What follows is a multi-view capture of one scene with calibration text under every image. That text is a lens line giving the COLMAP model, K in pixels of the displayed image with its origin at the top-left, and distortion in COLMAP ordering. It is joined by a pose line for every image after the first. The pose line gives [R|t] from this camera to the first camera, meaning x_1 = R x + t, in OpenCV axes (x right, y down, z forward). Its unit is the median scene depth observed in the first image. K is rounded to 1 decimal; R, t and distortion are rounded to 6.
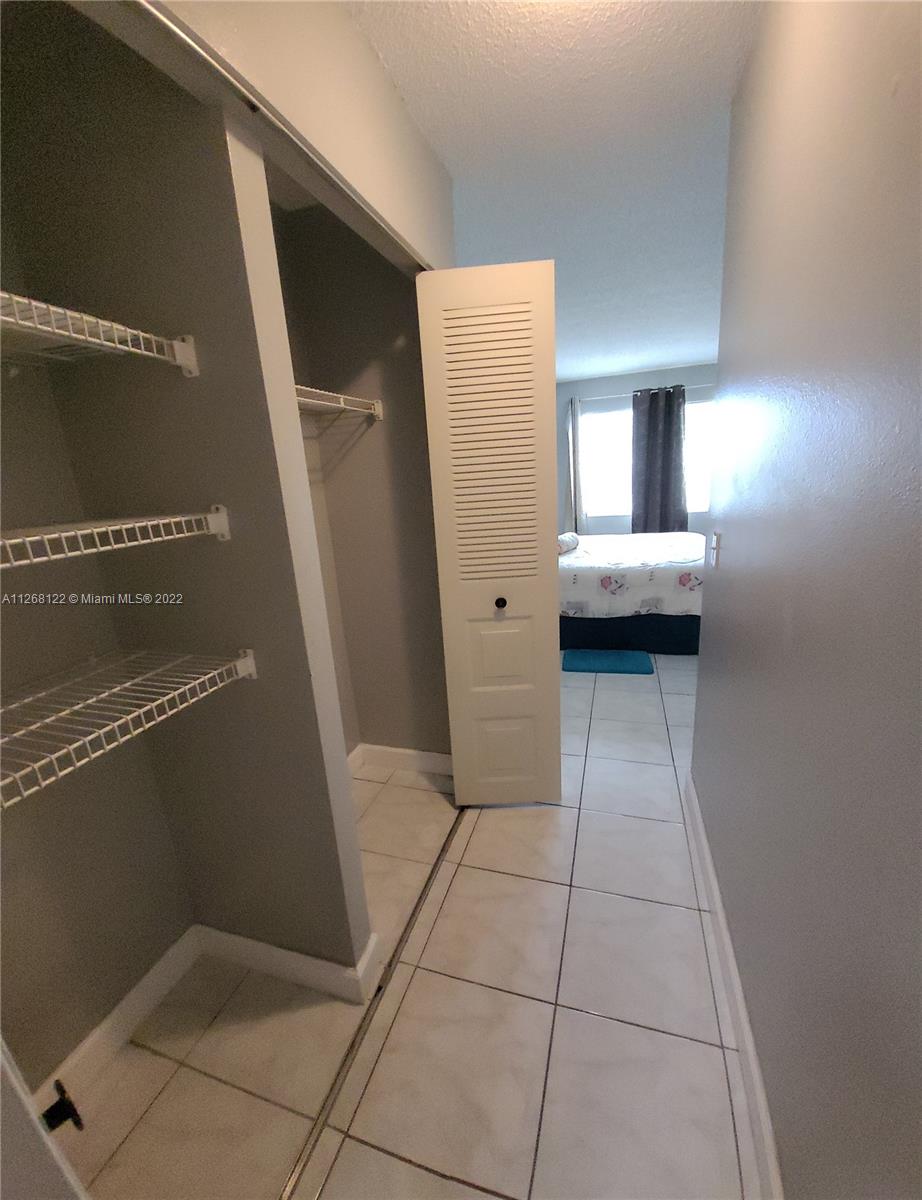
lens RADIAL K [[486.9, 0, 461.0], [0, 486.9, 600.0], [0, 0, 1]] dist [-0.014365, -0.000198]
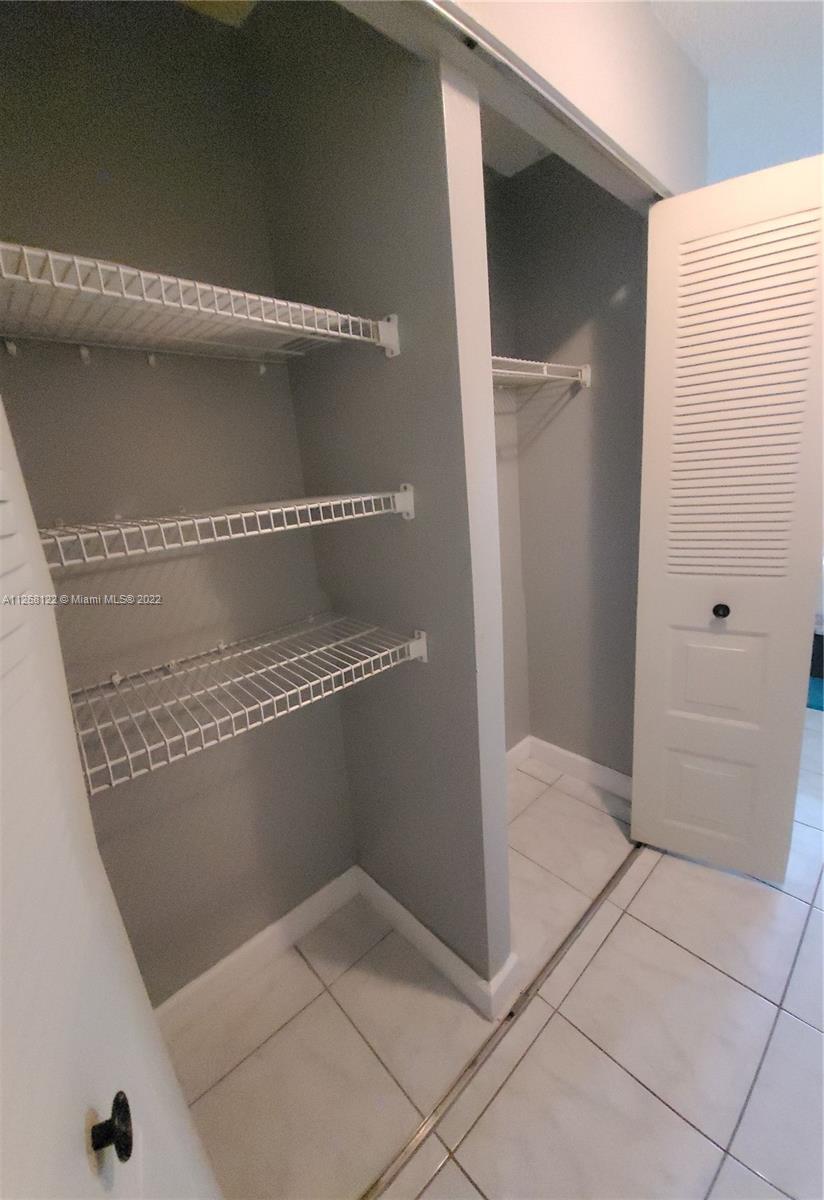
lens RADIAL K [[471.5, 0, 433.5], [0, 471.5, 579.8], [0, 0, 1]] dist [0.028809, -0.020952]
pose [[0.882642, 0.113656, -0.456097, 0.018781], [-0.105134, 0.993479, 0.044111, -0.040090], [0.458137, 0.009017, 0.888836, 0.127910]]
